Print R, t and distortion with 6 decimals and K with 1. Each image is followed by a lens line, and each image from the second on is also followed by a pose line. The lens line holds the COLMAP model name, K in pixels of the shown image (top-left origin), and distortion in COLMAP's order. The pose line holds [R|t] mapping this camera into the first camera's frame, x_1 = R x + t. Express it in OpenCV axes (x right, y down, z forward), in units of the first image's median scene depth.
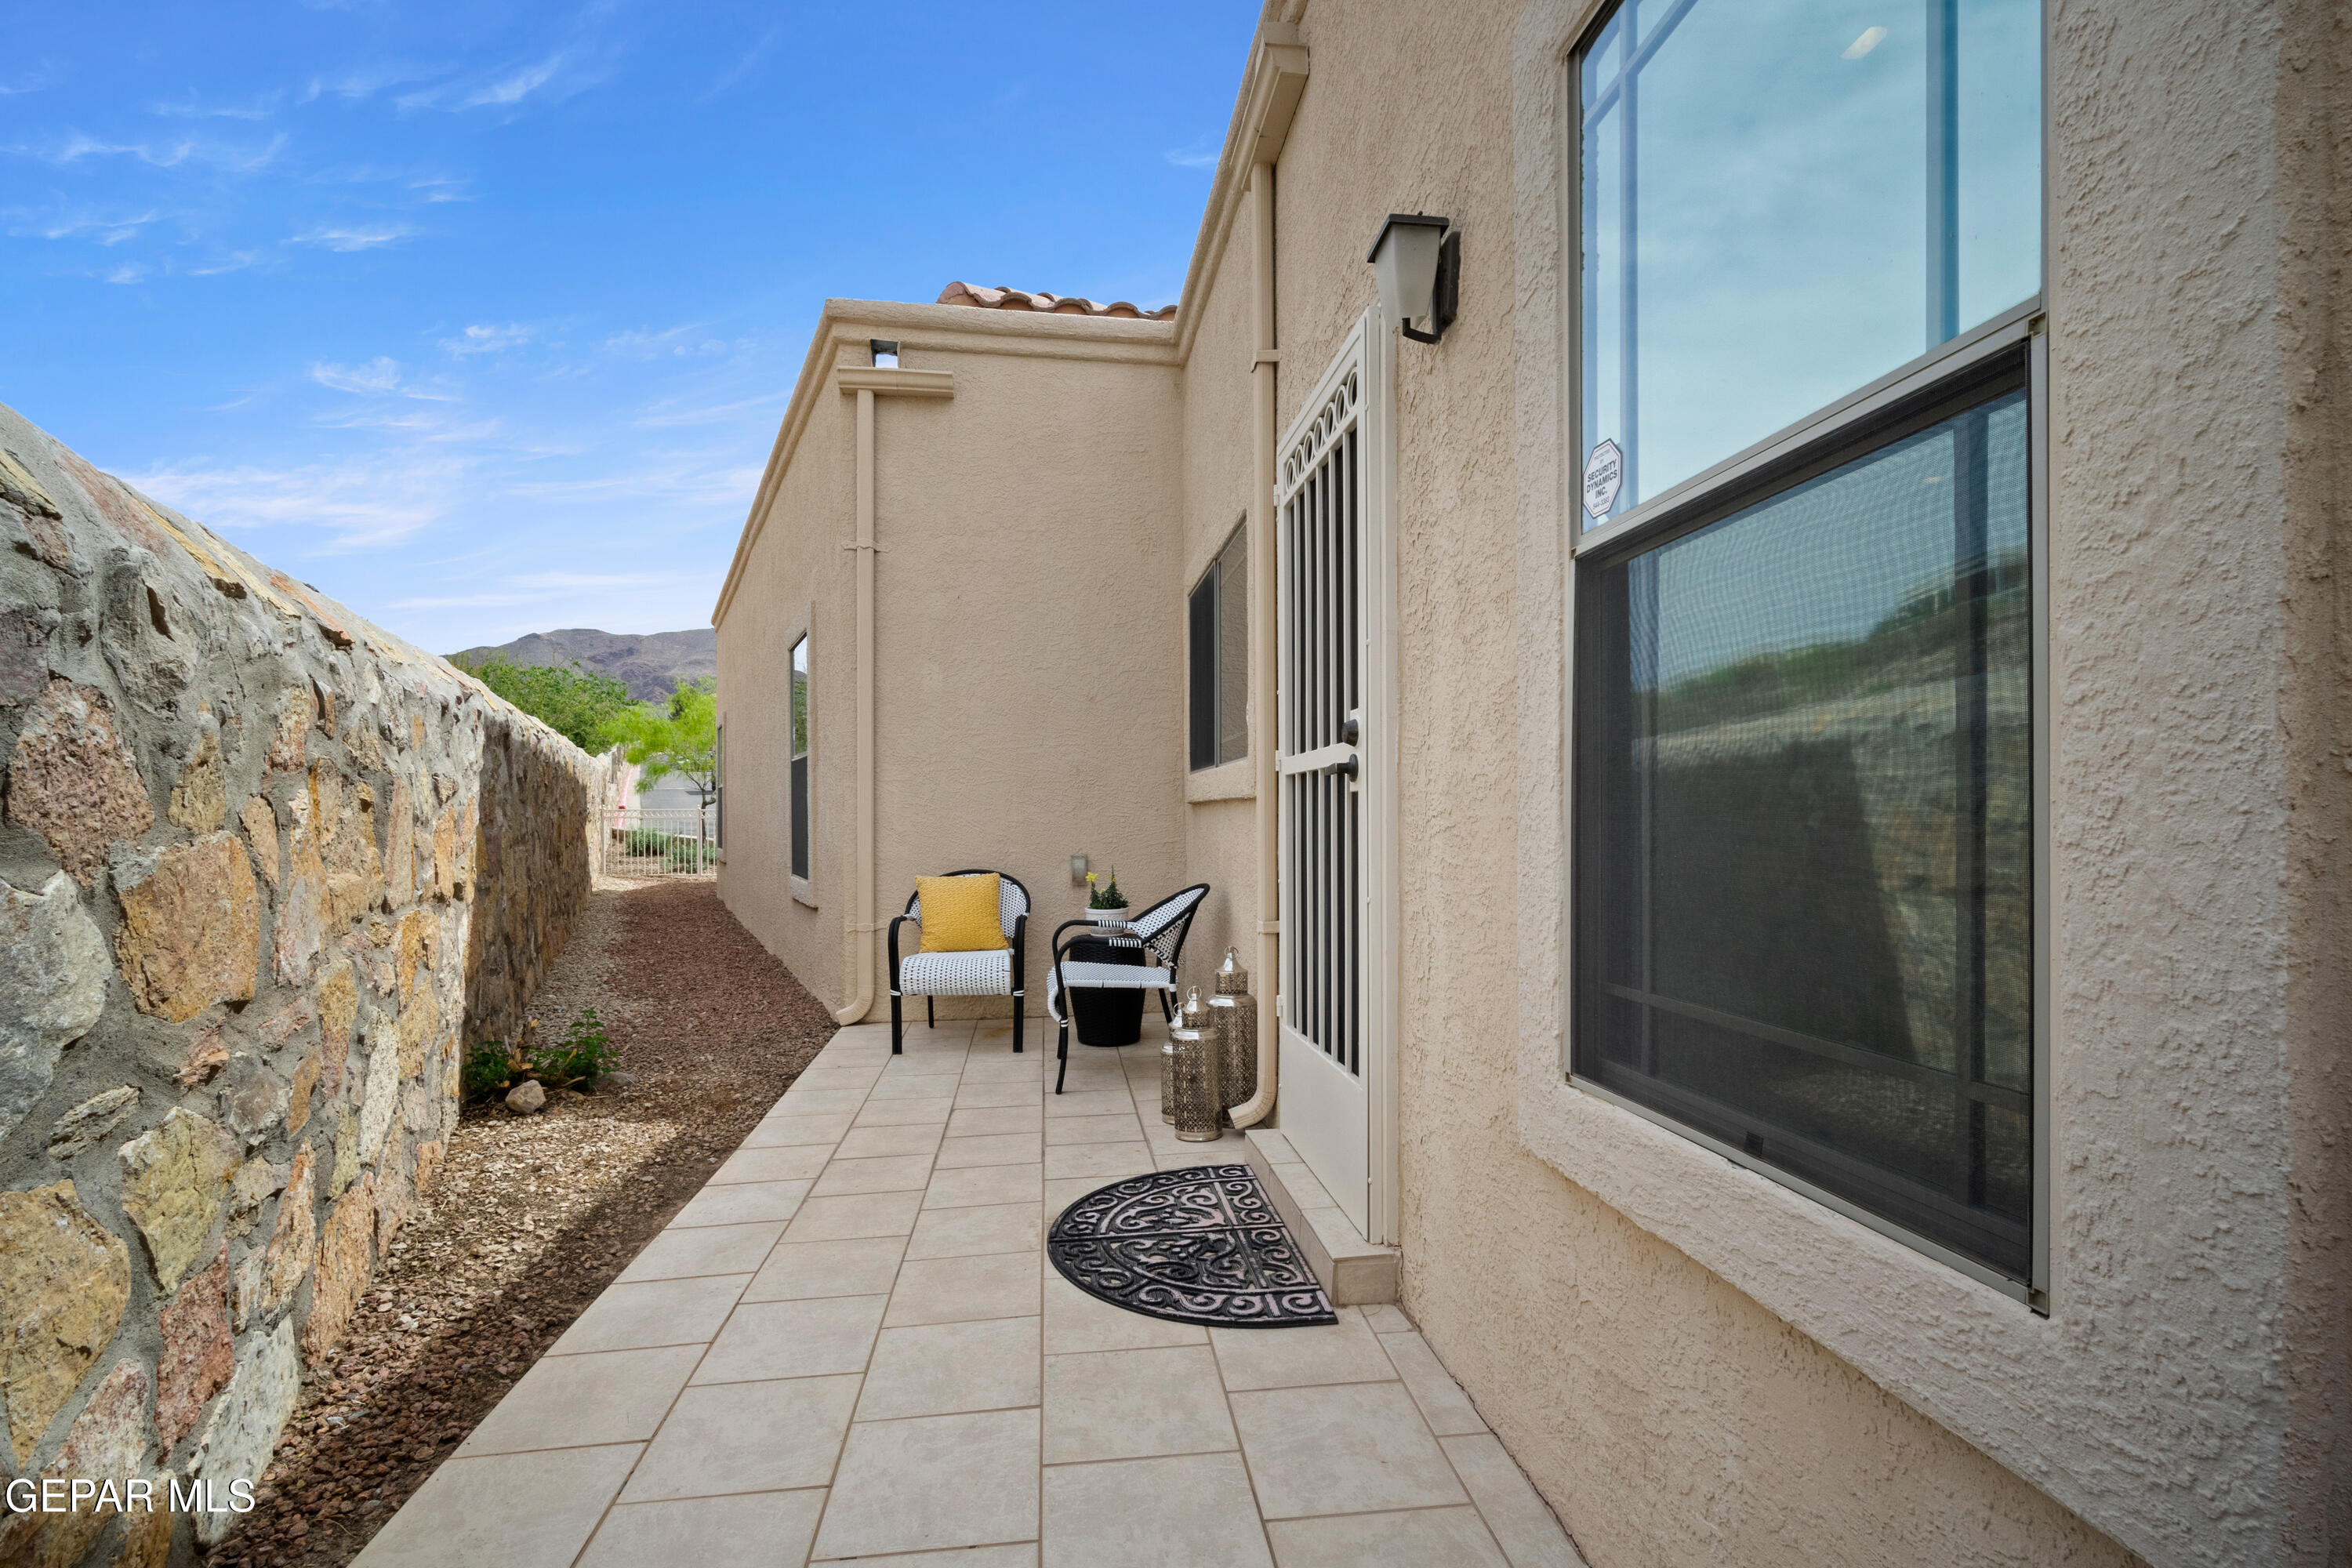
lens RADIAL K [[1021.1, 0, 1178.6], [0, 1021.1, 802.5], [0, 0, 1]] dist [0.015439, -0.000209]
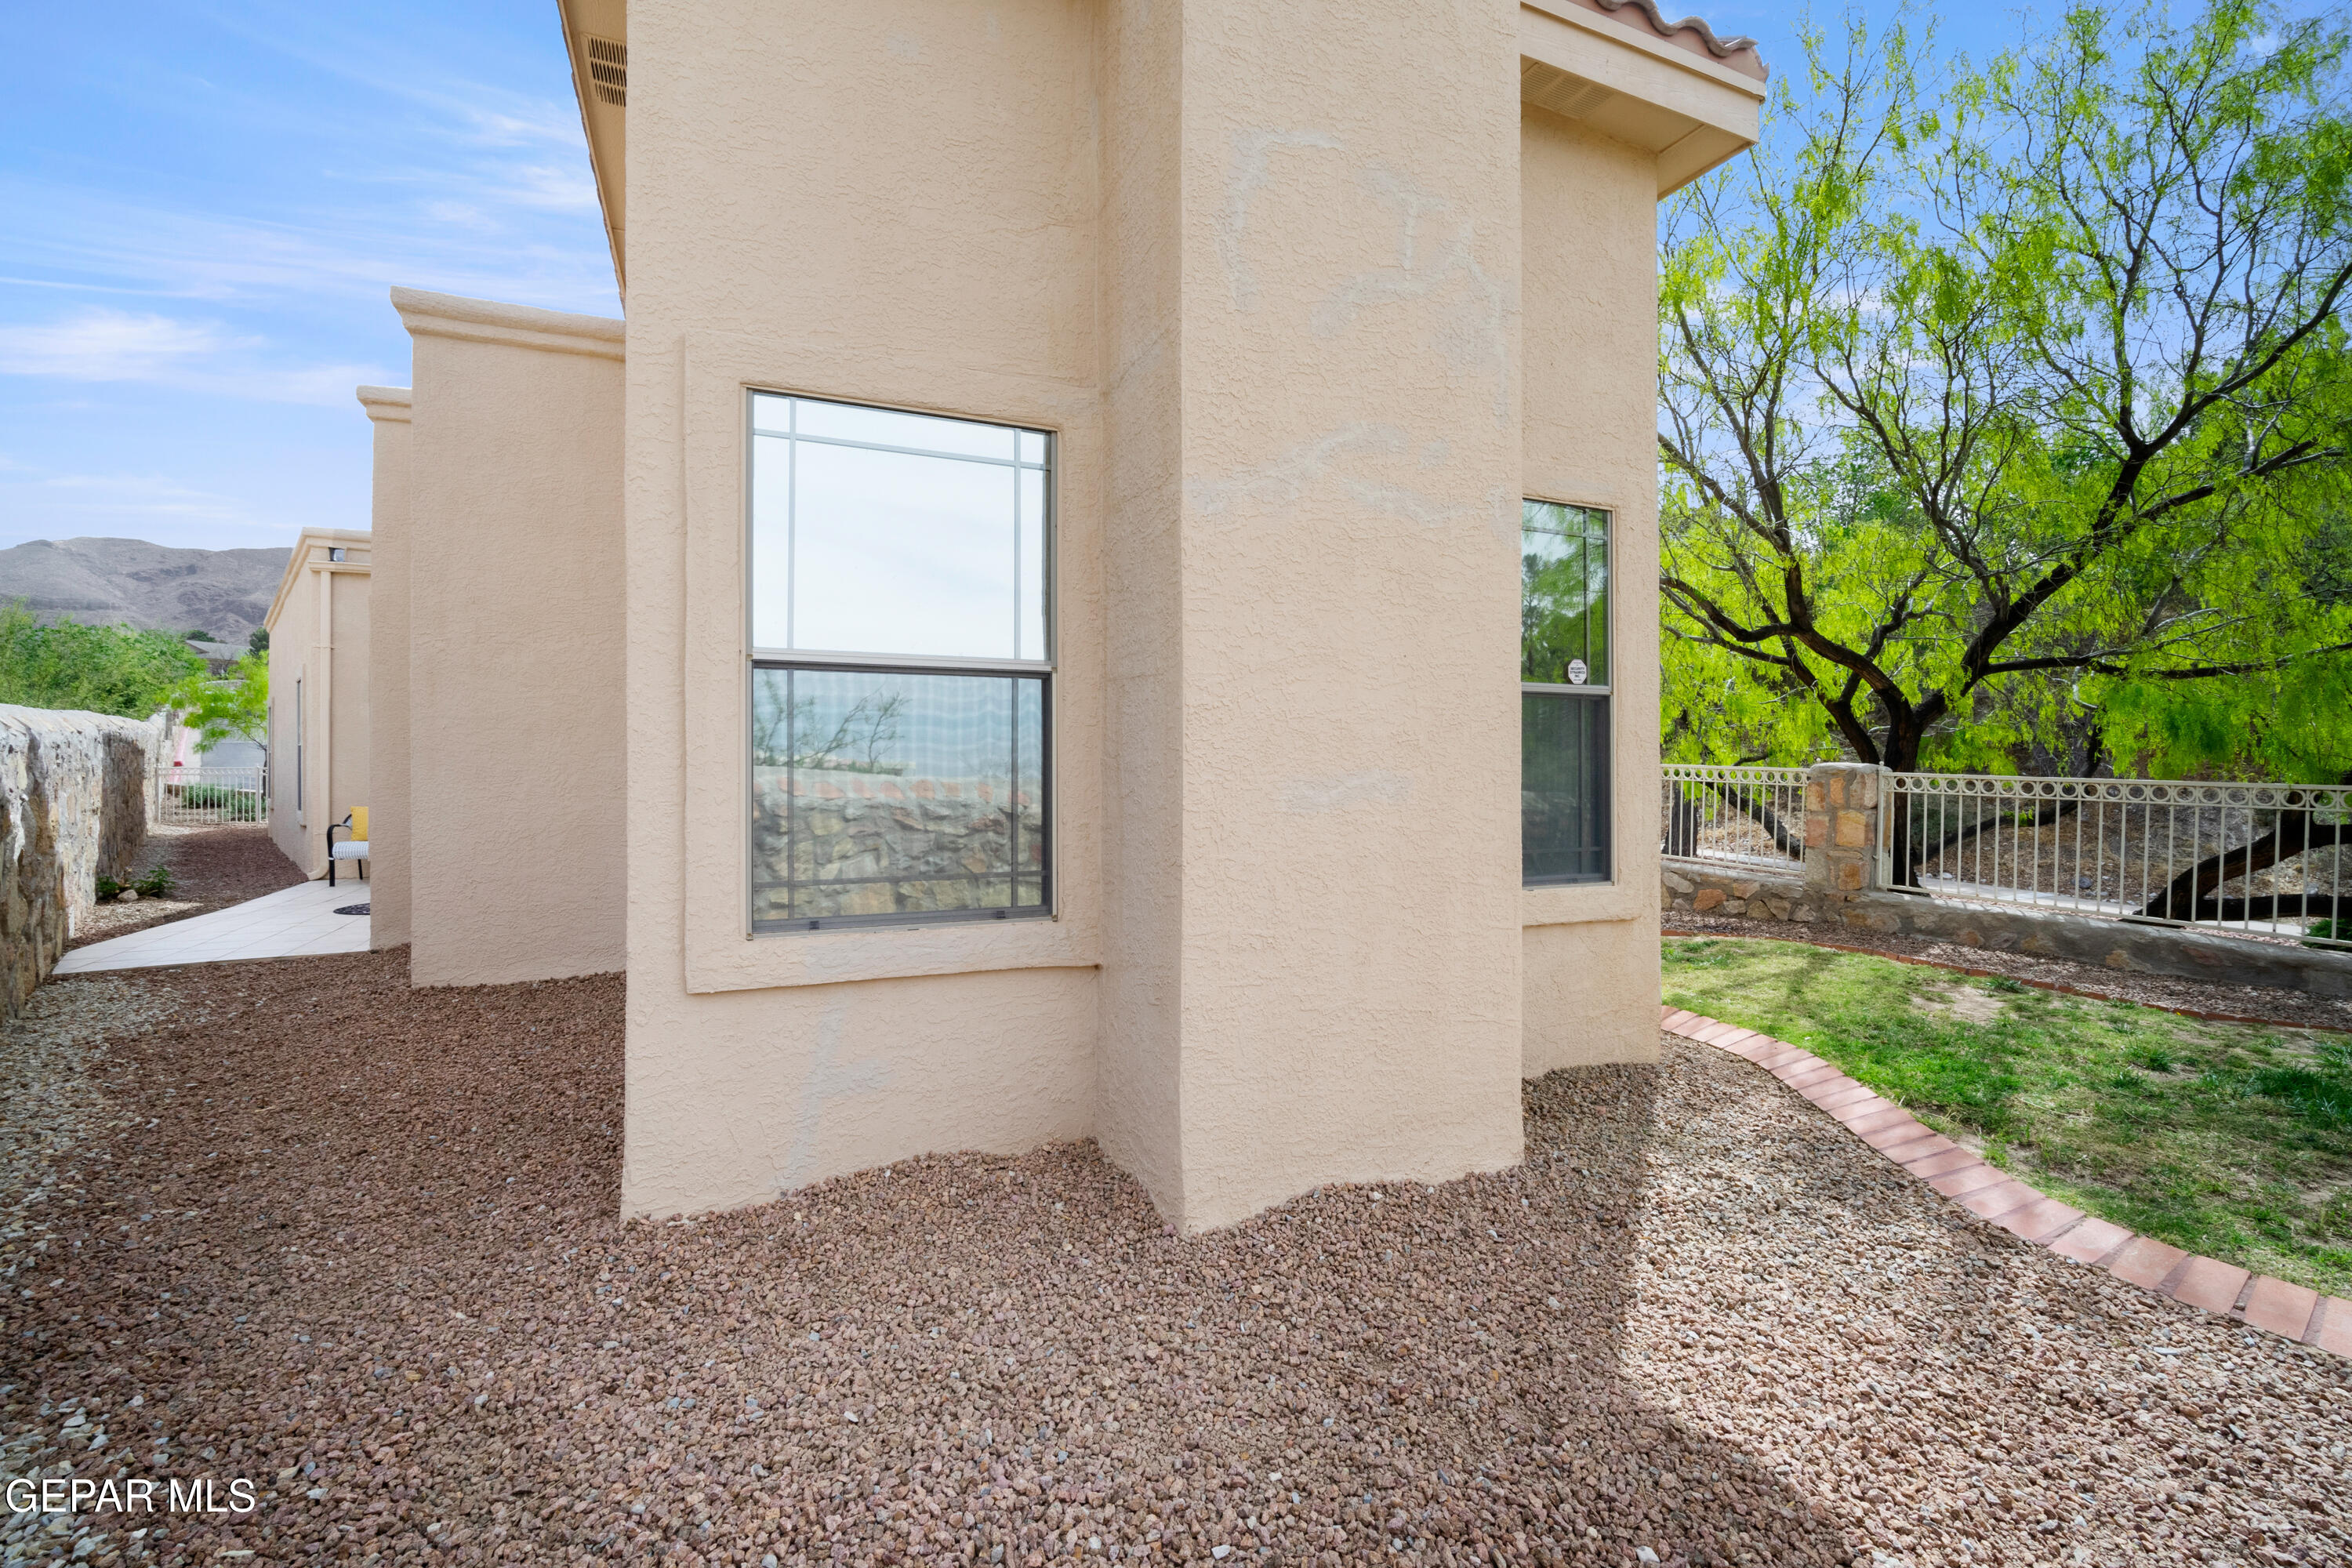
lens RADIAL K [[1021.1, 0, 1172.6], [0, 1021.1, 759.8], [0, 0, 1]] dist [0.015439, -0.000209]
pose [[0.964365, 0.004502, 0.264537, 0.247164], [-0.005147, 0.999985, 0.001744, -0.011227], [-0.264525, -0.003043, 0.964374, -0.454788]]
